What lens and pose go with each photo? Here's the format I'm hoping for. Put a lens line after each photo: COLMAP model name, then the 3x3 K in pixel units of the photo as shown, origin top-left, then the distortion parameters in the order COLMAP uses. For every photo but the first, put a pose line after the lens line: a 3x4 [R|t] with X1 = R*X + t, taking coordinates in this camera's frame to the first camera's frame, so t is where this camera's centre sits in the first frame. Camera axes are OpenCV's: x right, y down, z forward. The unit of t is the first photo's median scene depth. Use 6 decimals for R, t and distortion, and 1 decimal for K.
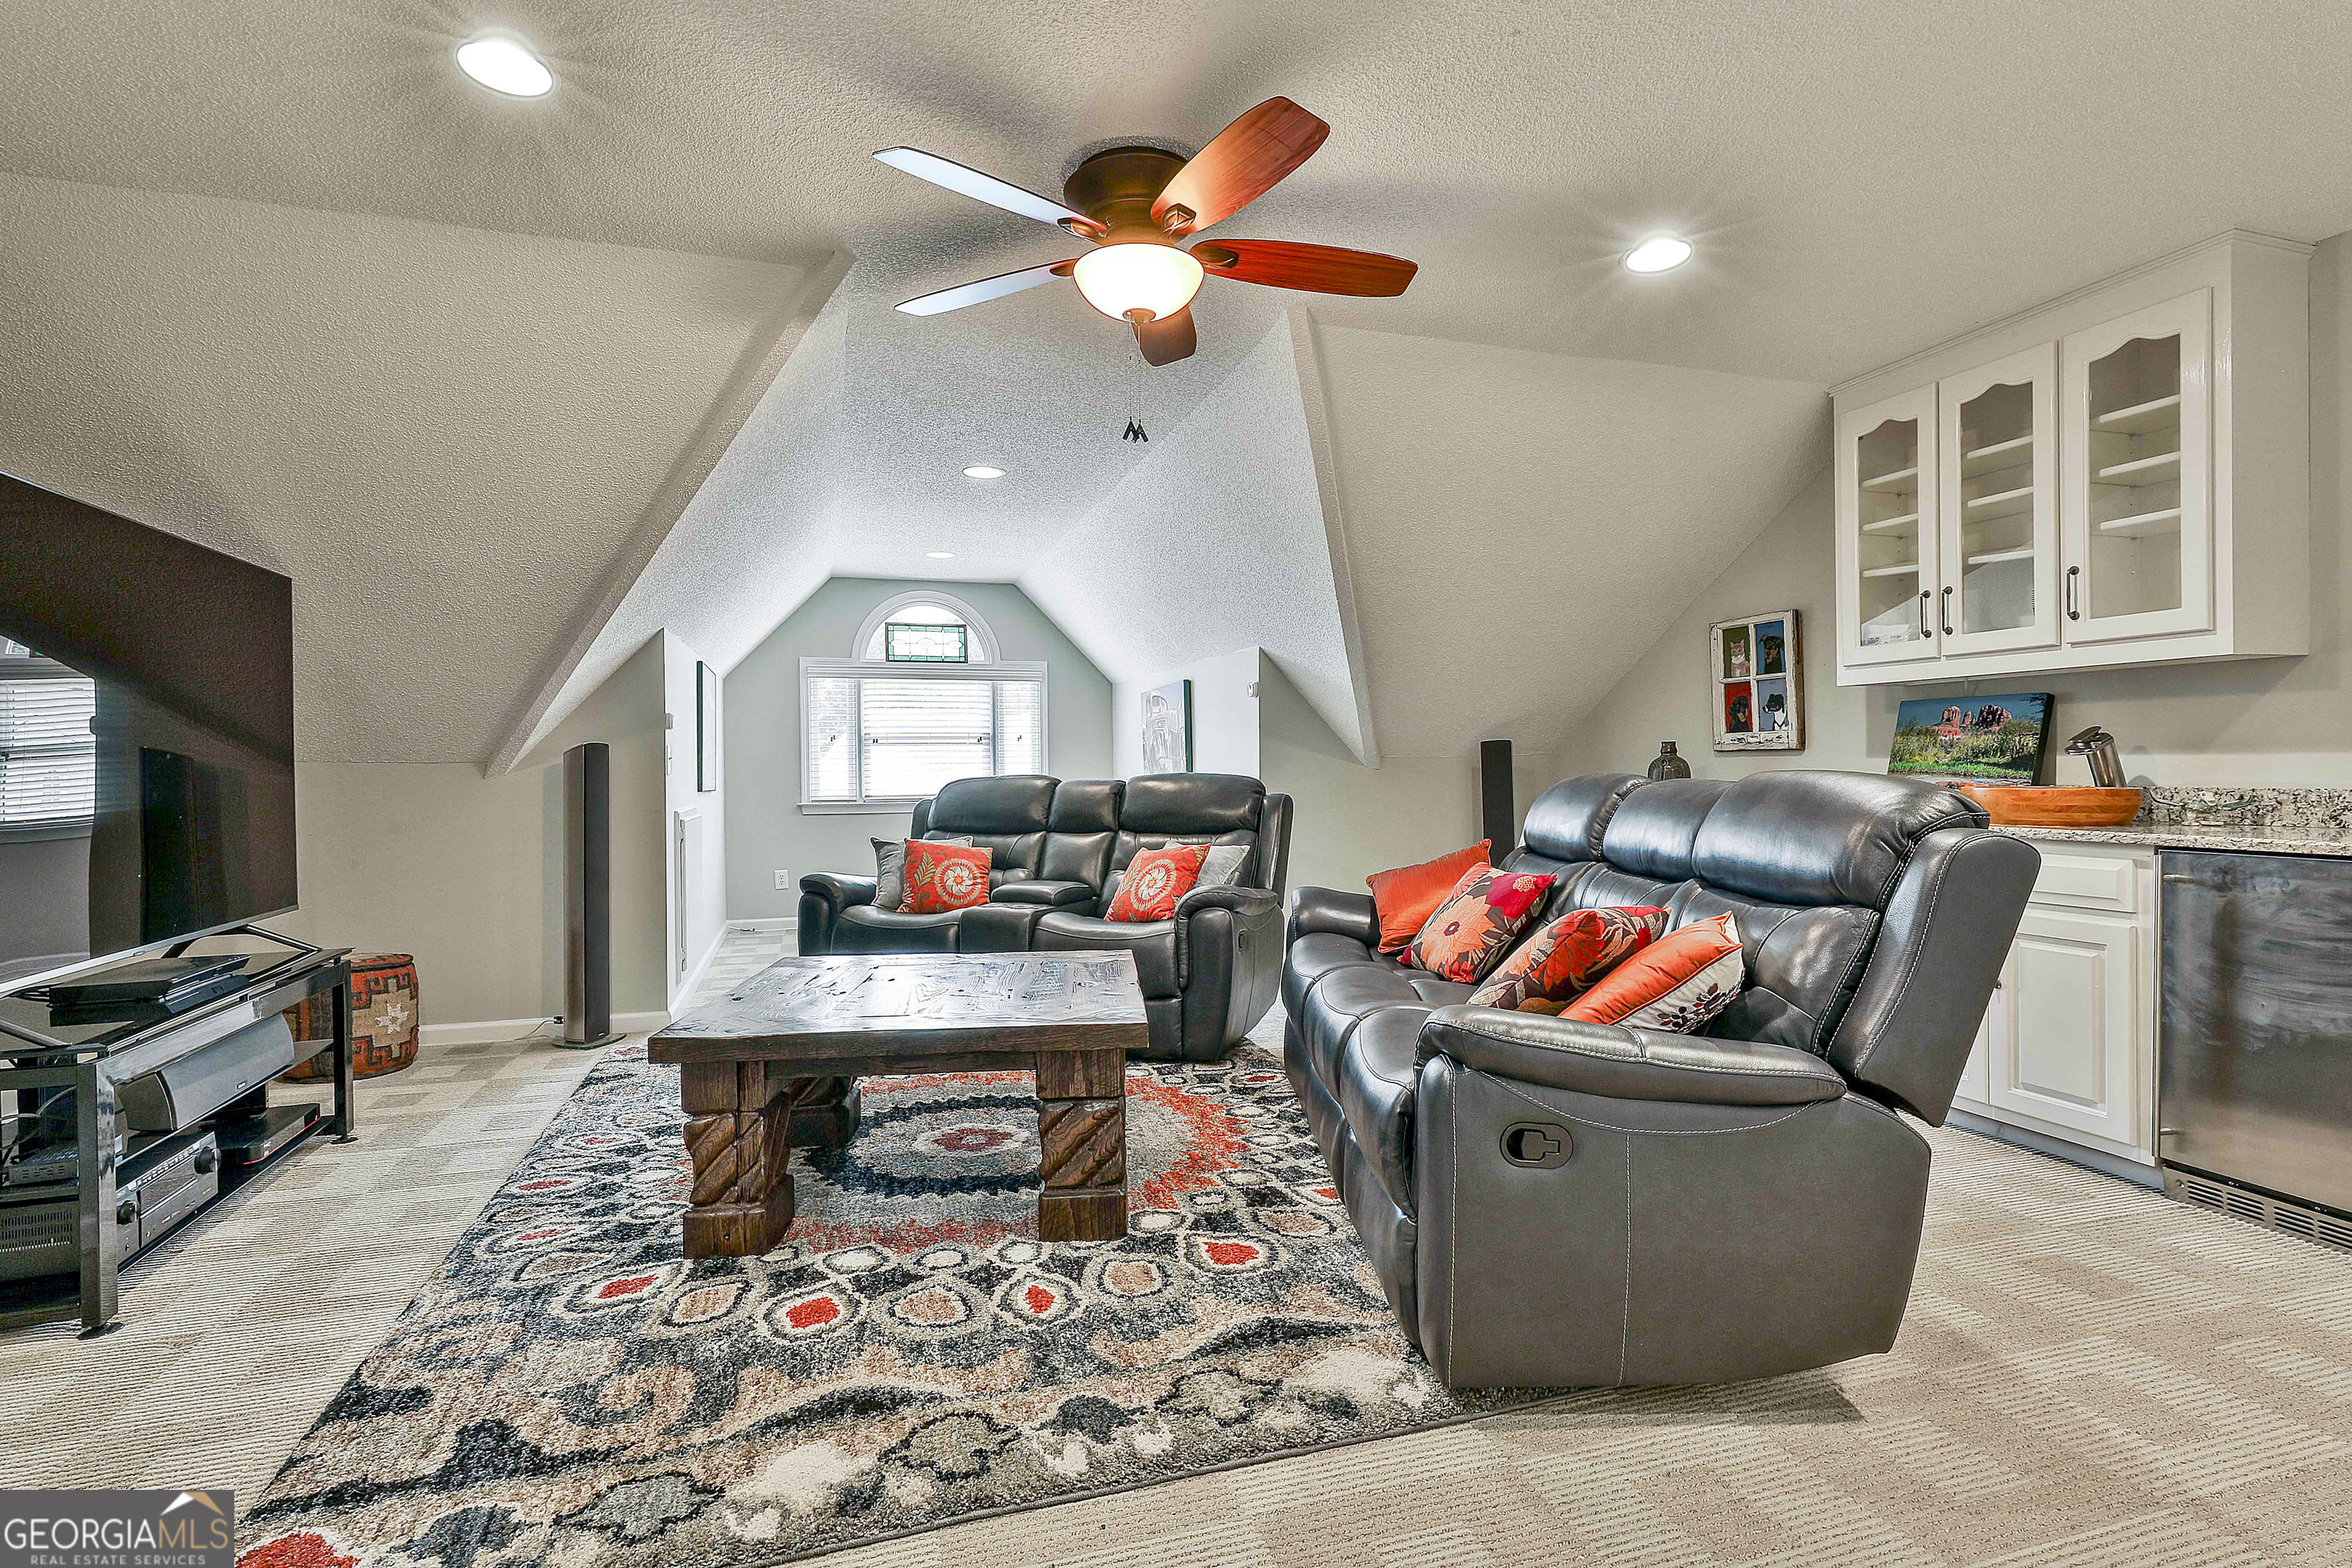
lens RADIAL K [[1142.9, 0, 1179.5], [0, 1142.9, 780.9], [0, 0, 1]] dist [-0.007066, 0.006917]
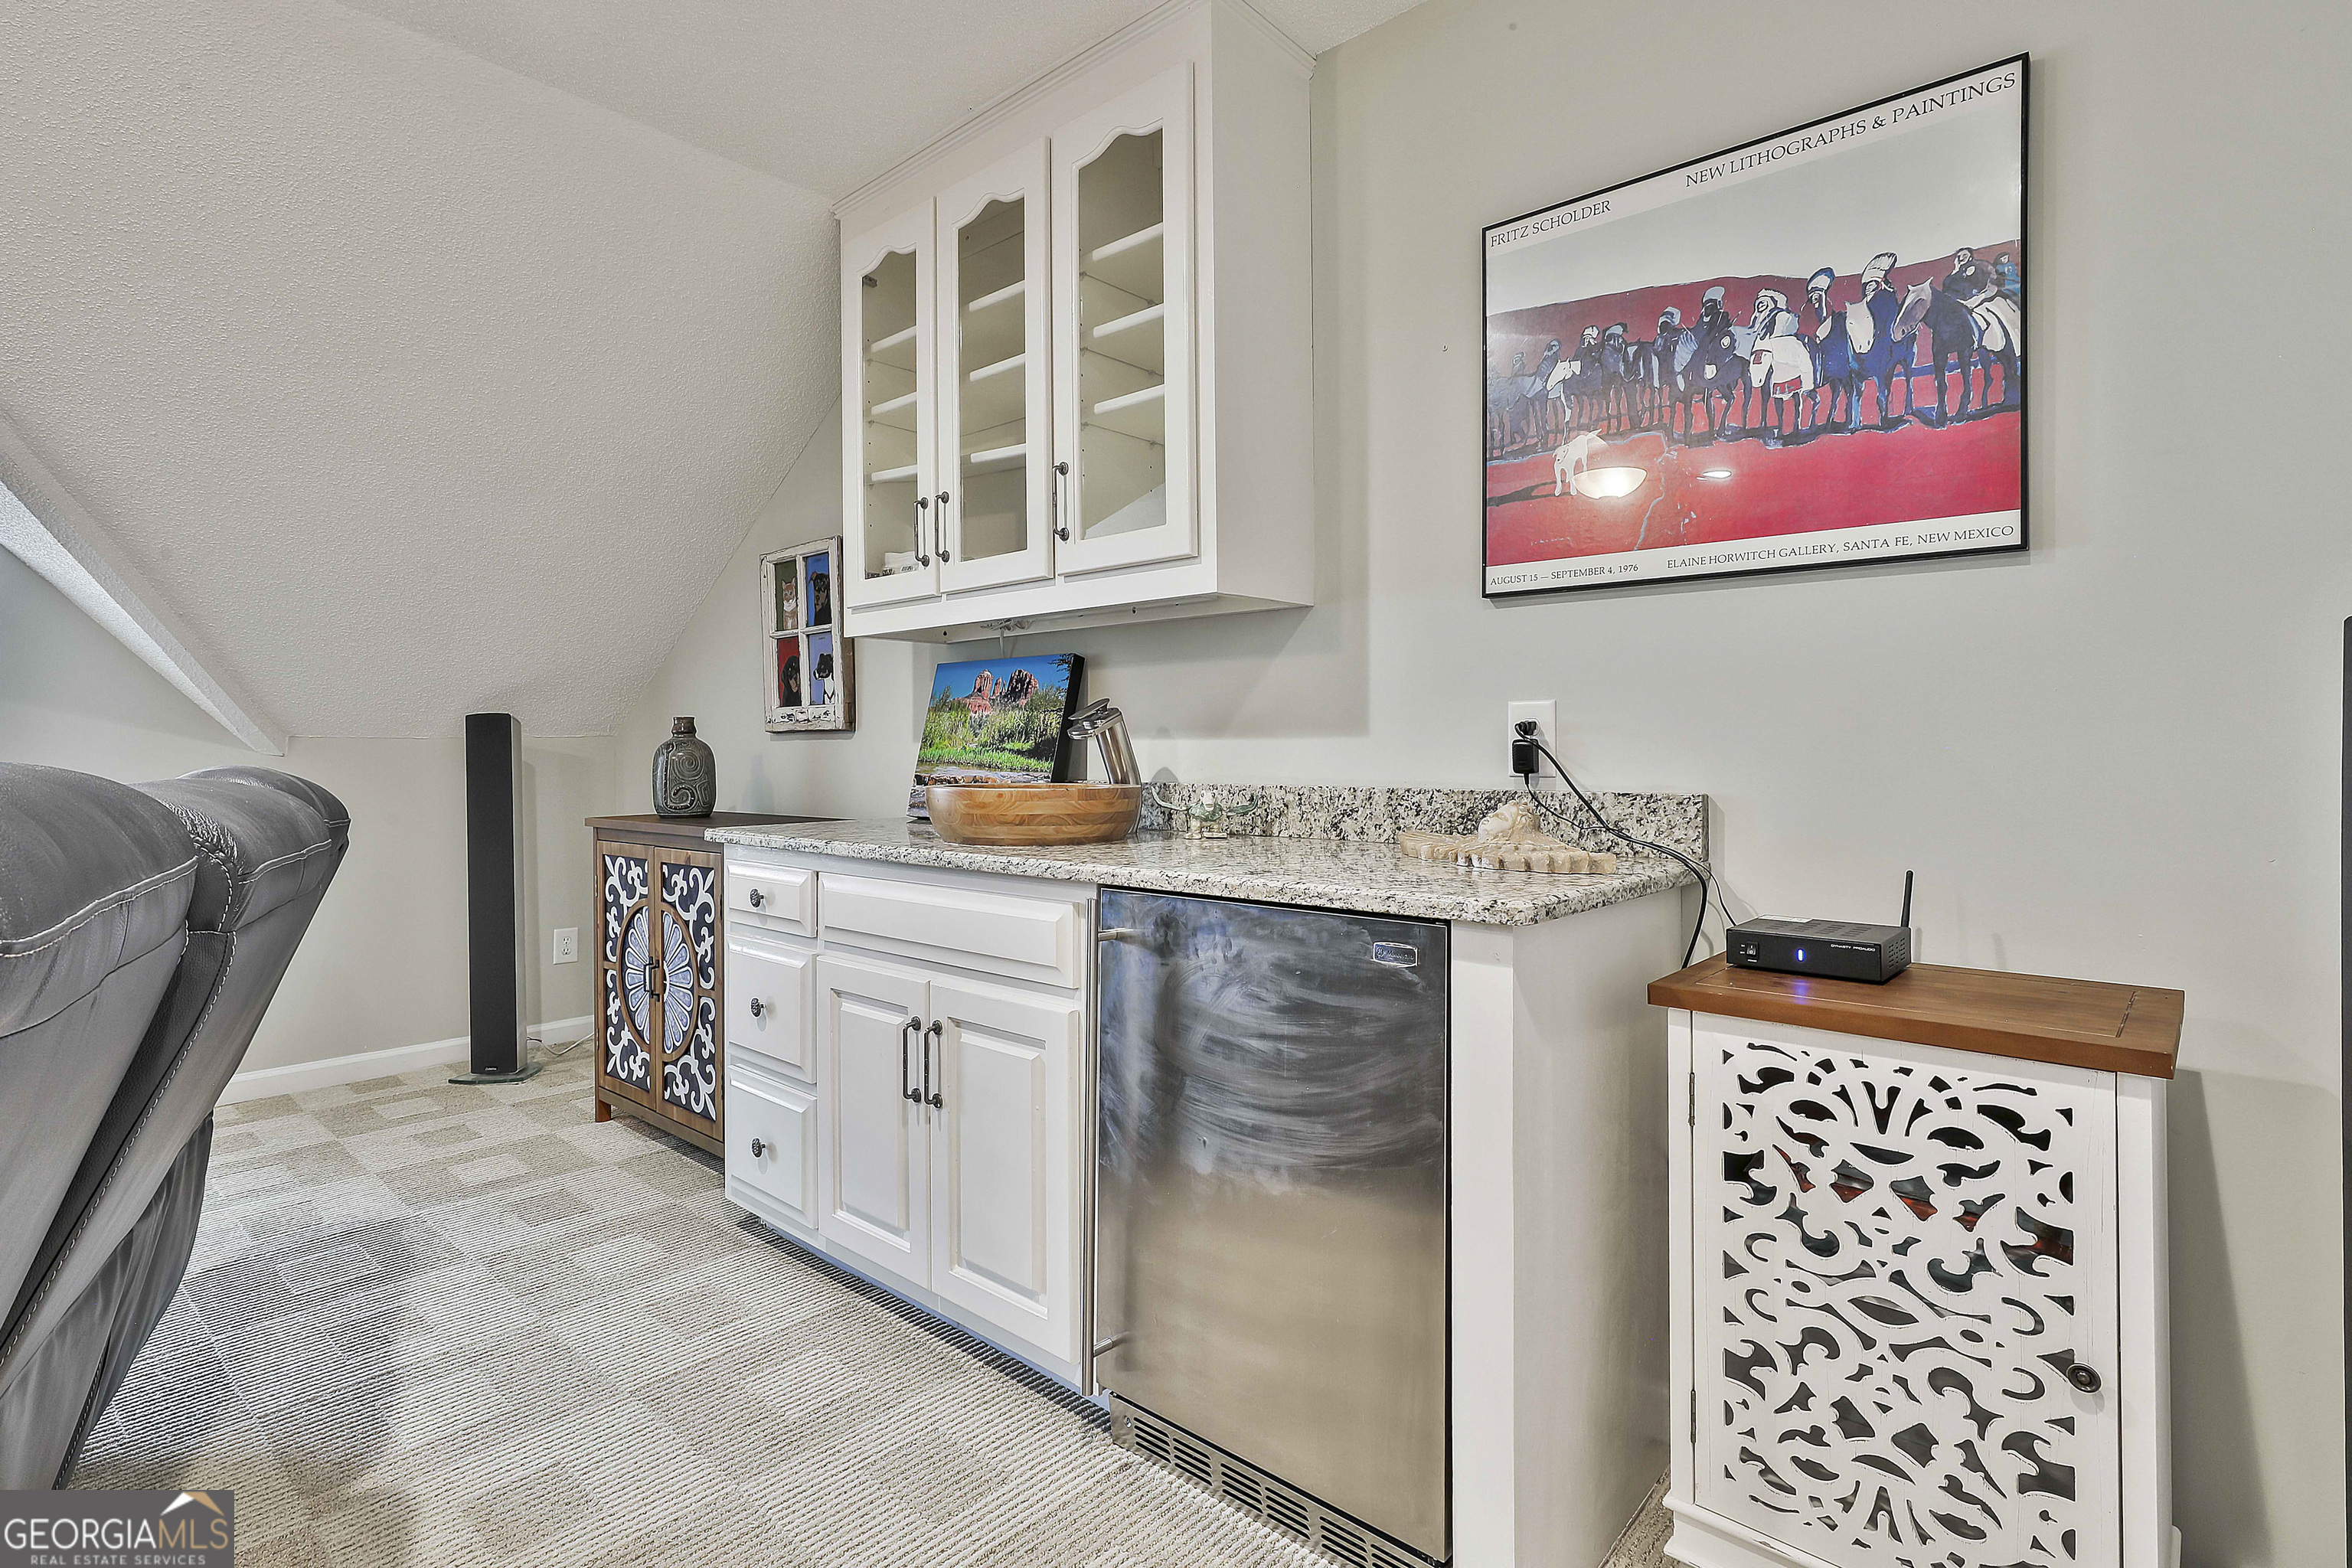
lens RADIAL K [[1139.2, 0, 1173.9], [0, 1139.2, 756.5], [0, 0, 1]] dist [-0.001420, 0.000578]
pose [[0.862709, 0.002159, 0.505696, 0.482216], [0.002912, 0.999953, -0.009237, -0.005091], [-0.505692, 0.009442, 0.862662, 0.368068]]
